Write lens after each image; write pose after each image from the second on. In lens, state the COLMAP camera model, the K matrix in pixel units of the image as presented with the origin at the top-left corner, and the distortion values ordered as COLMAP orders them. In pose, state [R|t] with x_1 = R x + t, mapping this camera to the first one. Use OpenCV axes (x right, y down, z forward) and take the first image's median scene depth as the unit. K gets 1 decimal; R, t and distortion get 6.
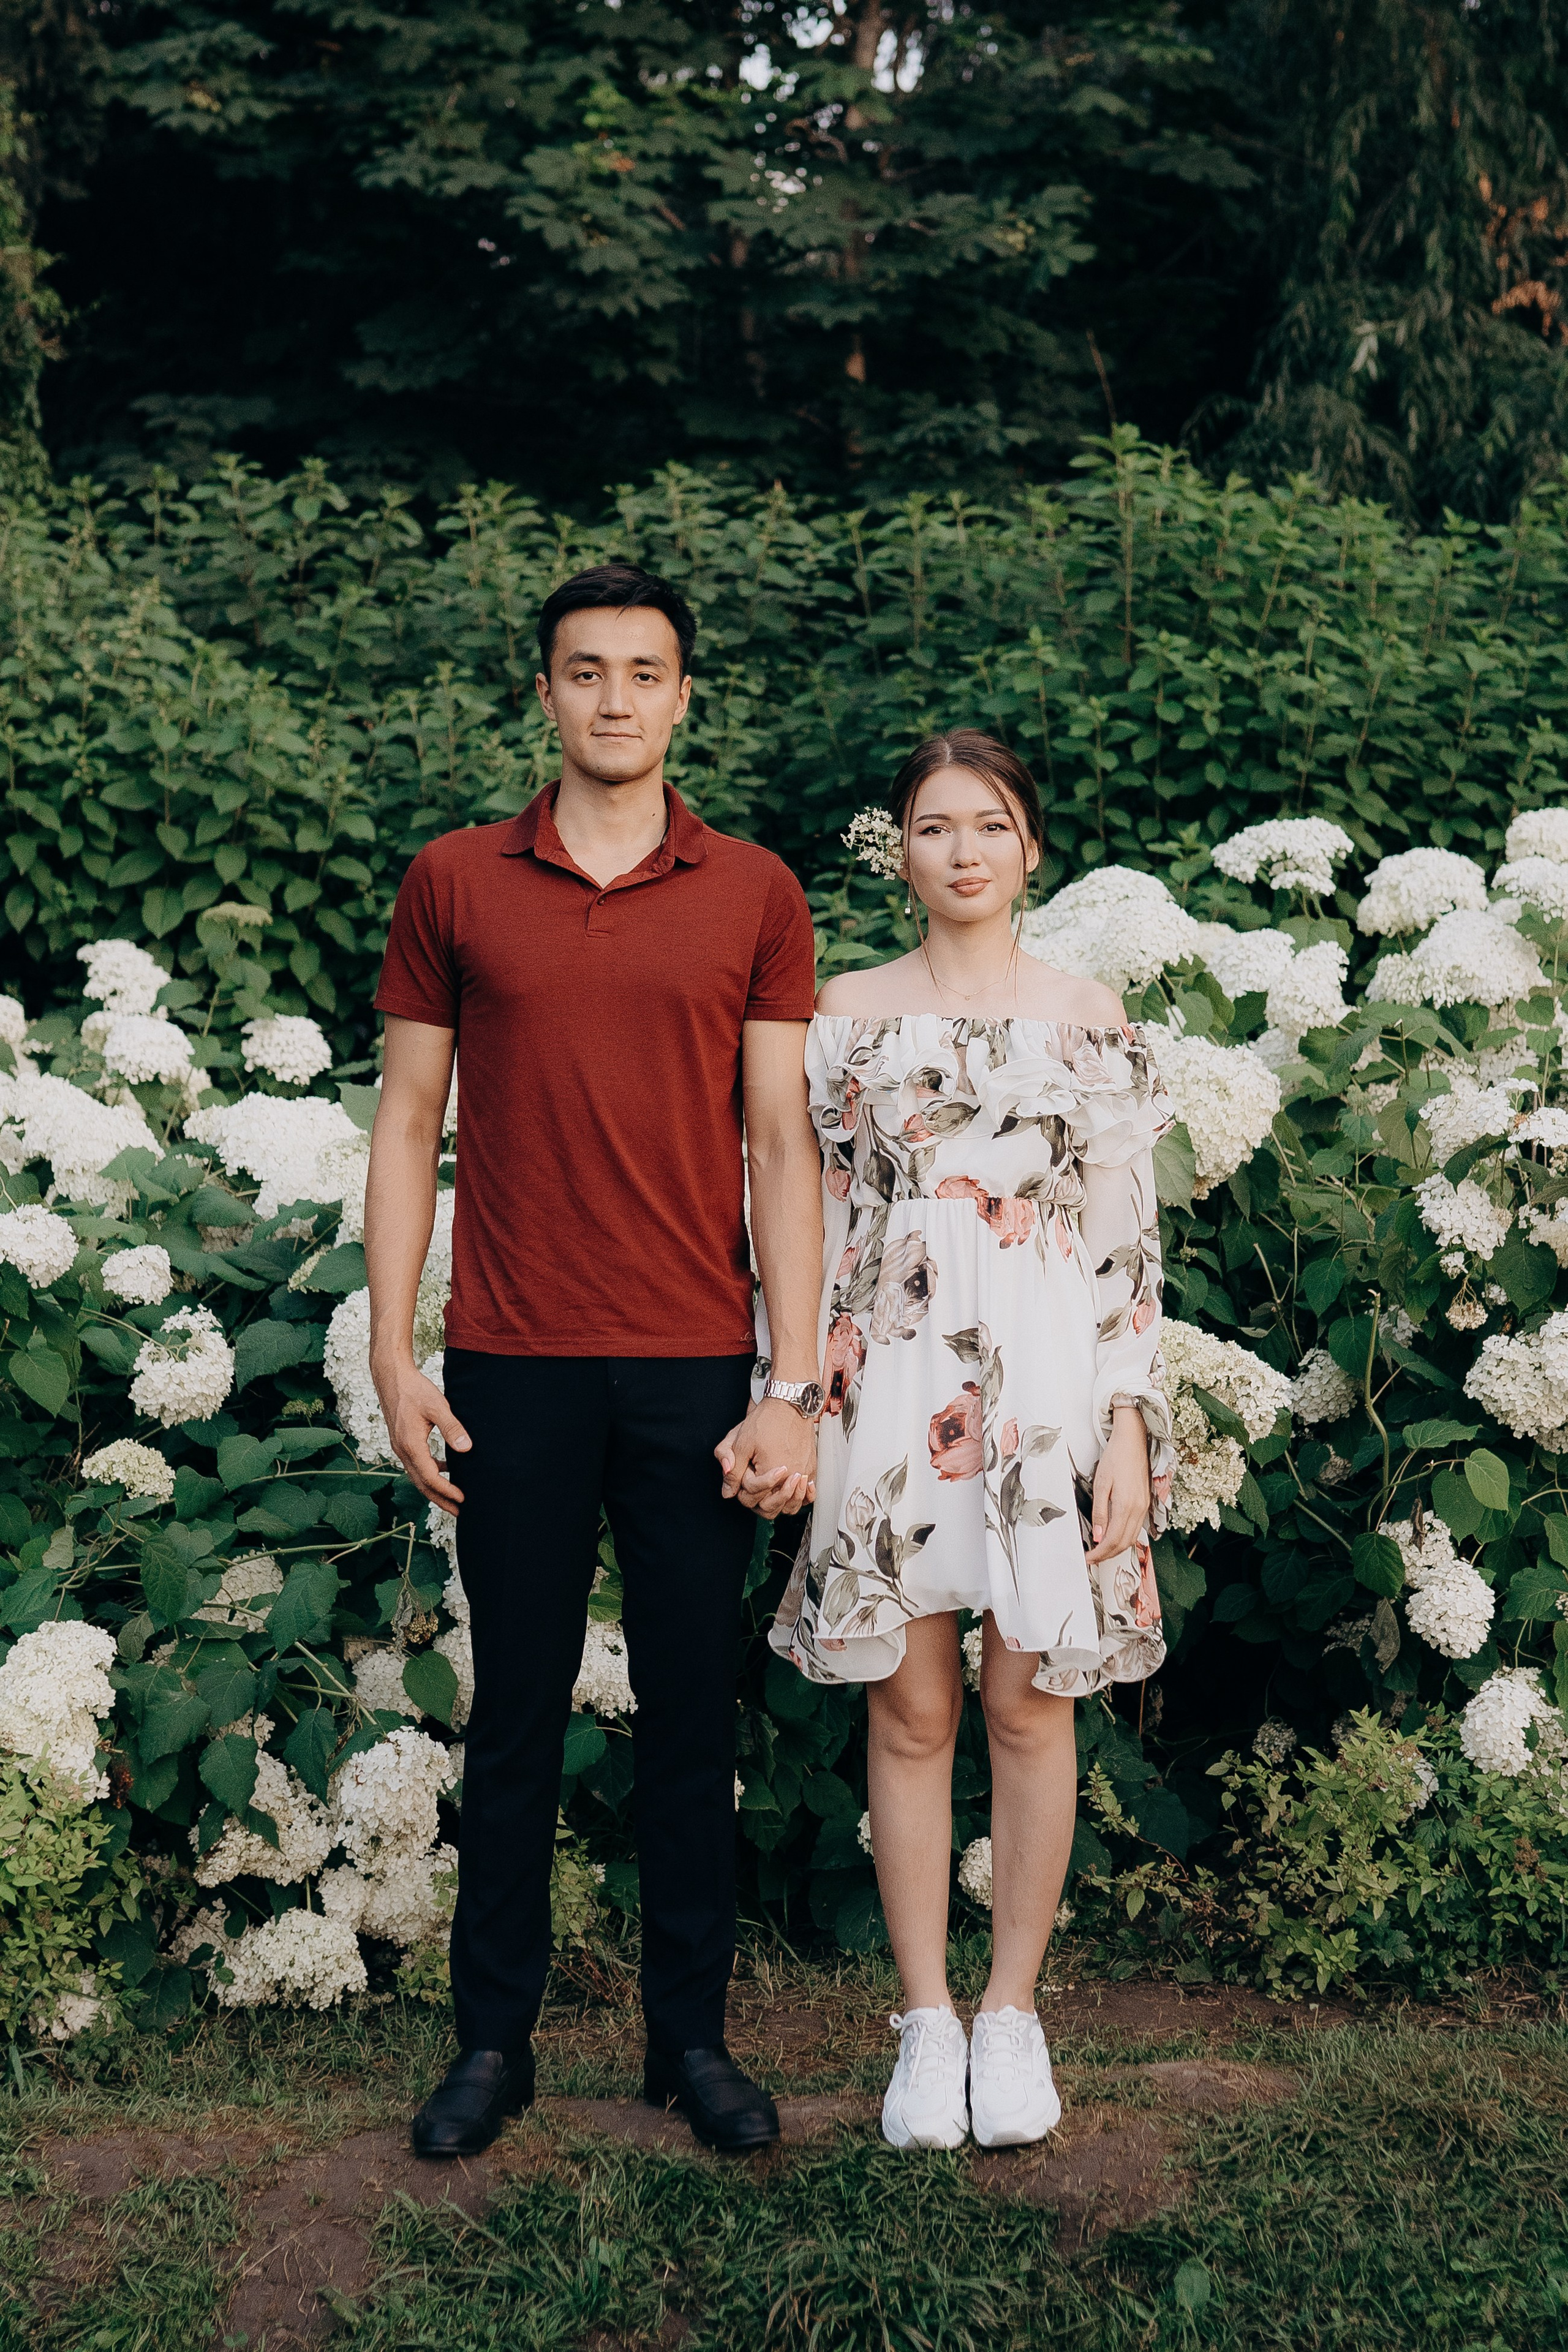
lens RADIAL K [[3448.4, 0, 784.5], [0, 3448.4, 1179.4], [0, 0, 1]] dist [-0.035133, 0.000000]
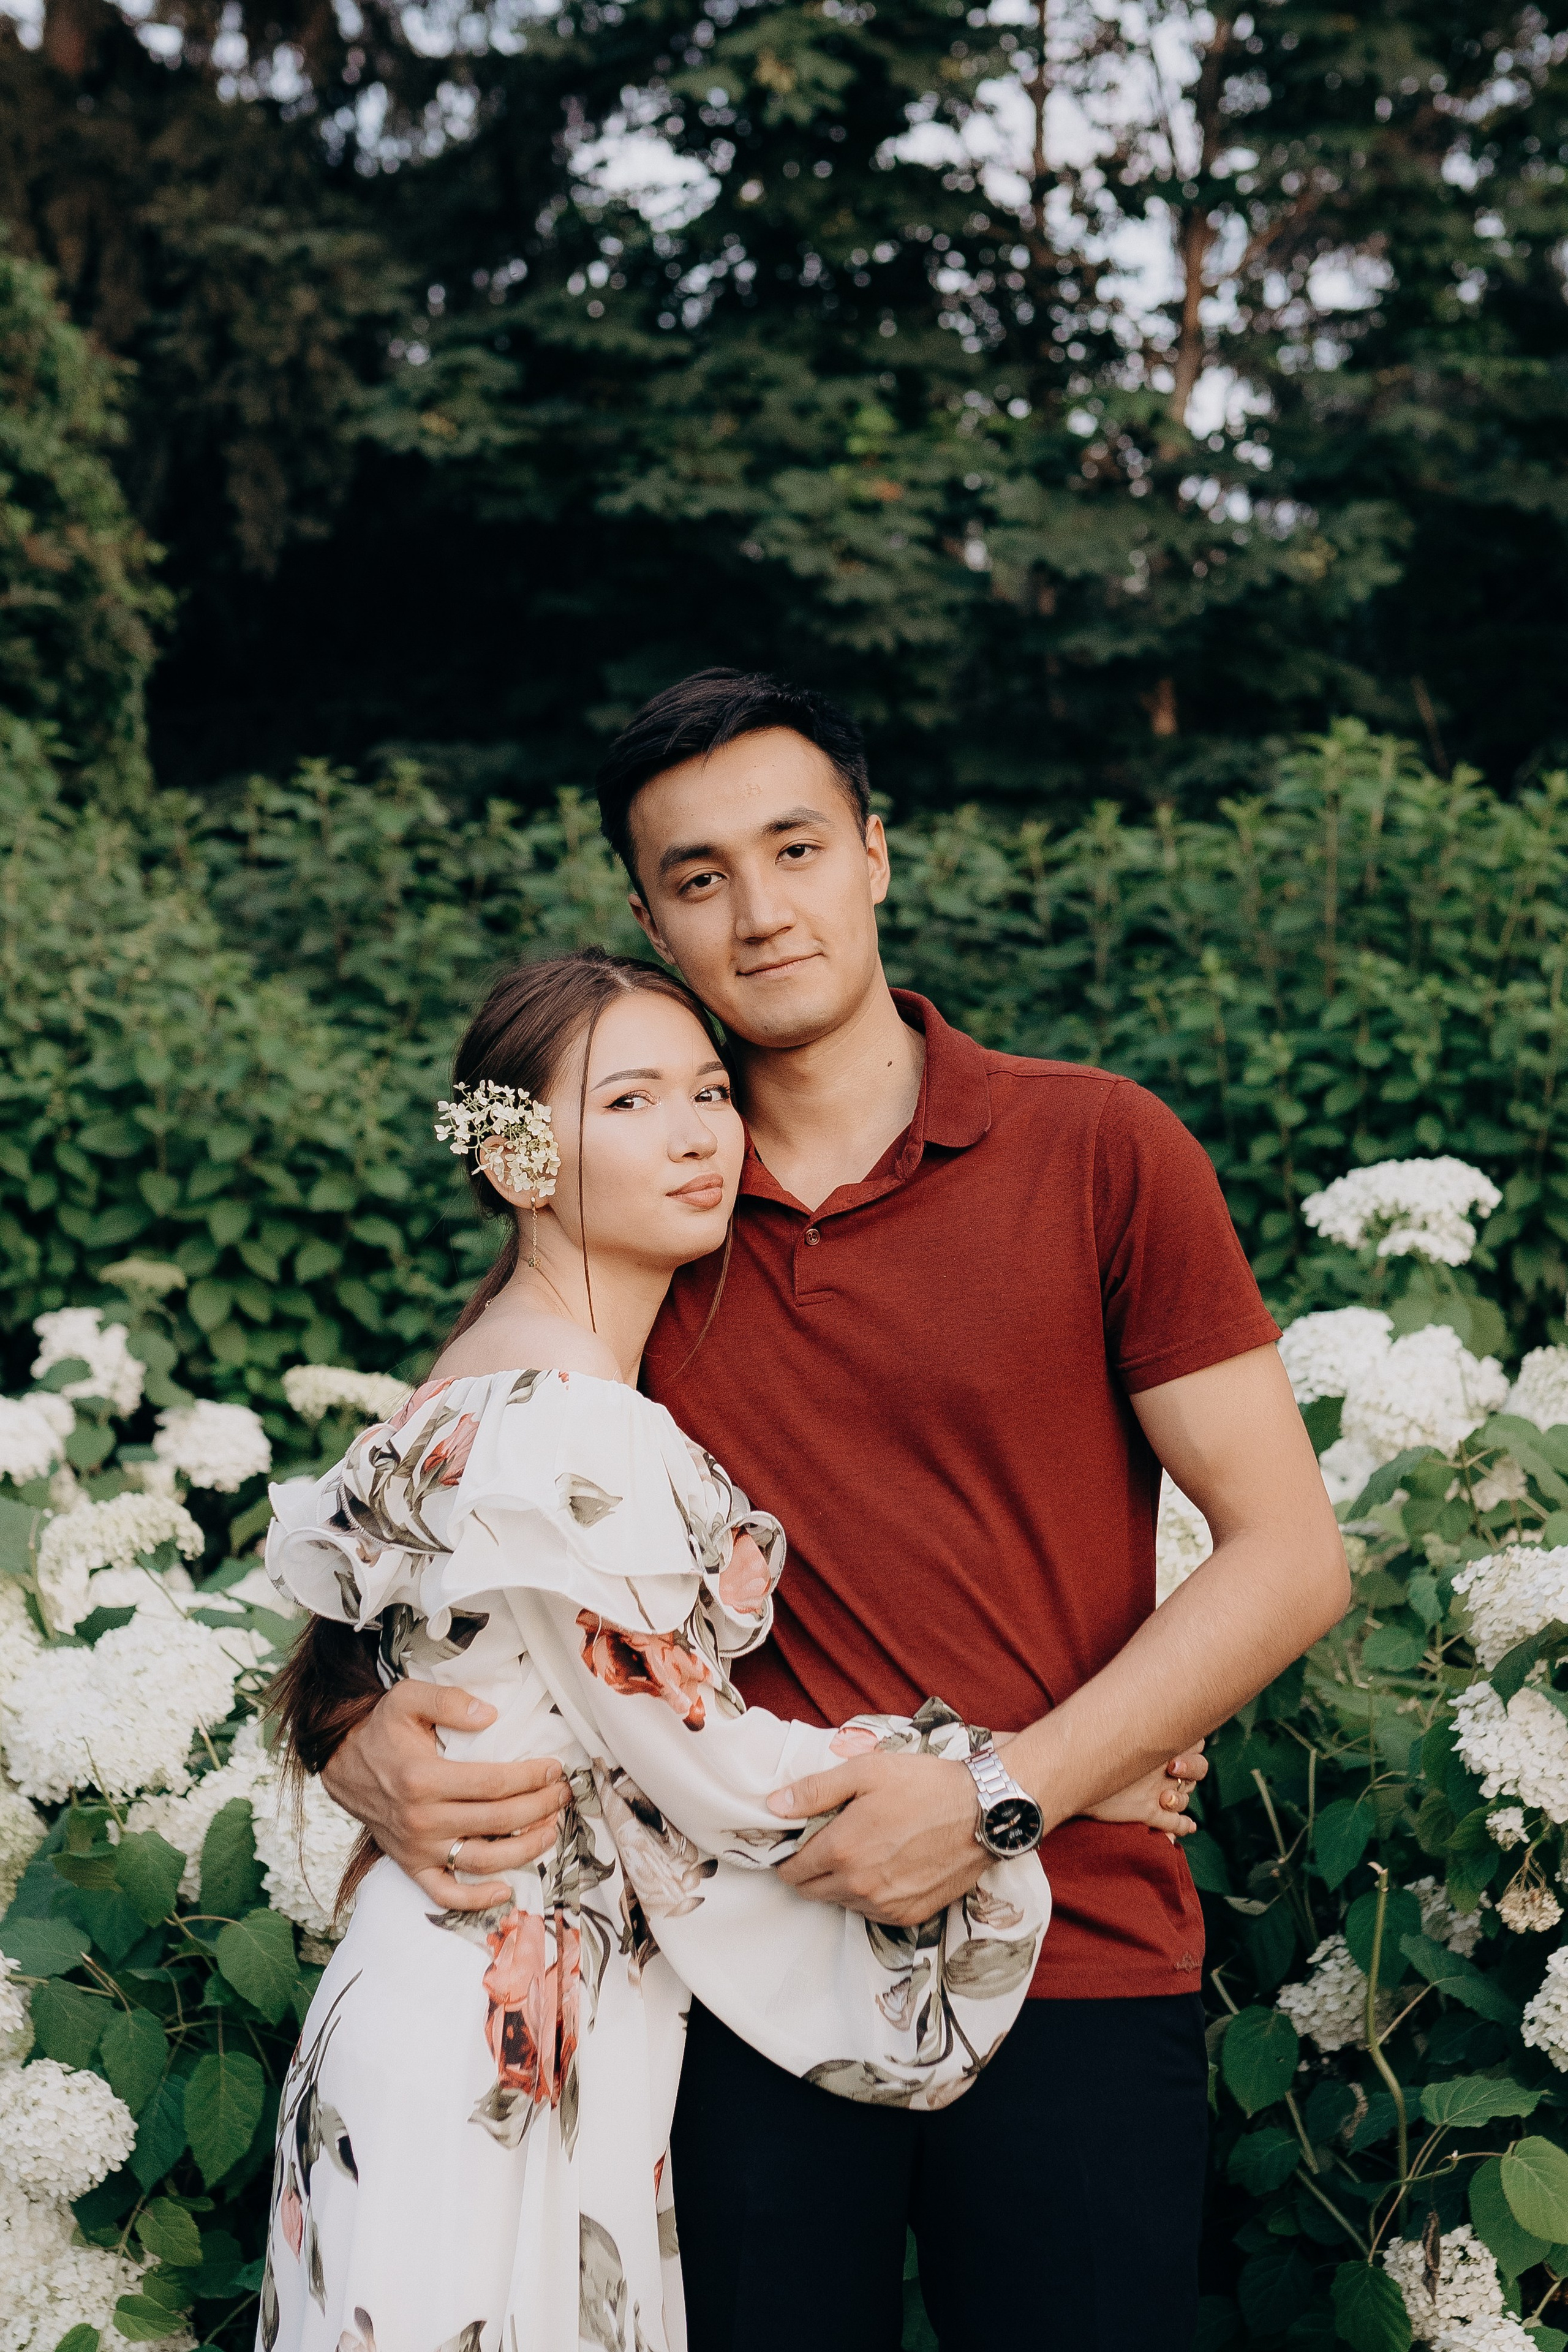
lens RADIAL K [[3448.4, 0, 782.2], [0, 3448.4, 1174.1], [0, 0, 1]] dist [-0.035133, 0.000000]
pose [[0.991285, 0.015494, -0.130820, 0.079492], [-0.031195, 0.992423, -0.118839, -0.008285], [0.127988, 0.121884, 0.984258, 0.193979]]
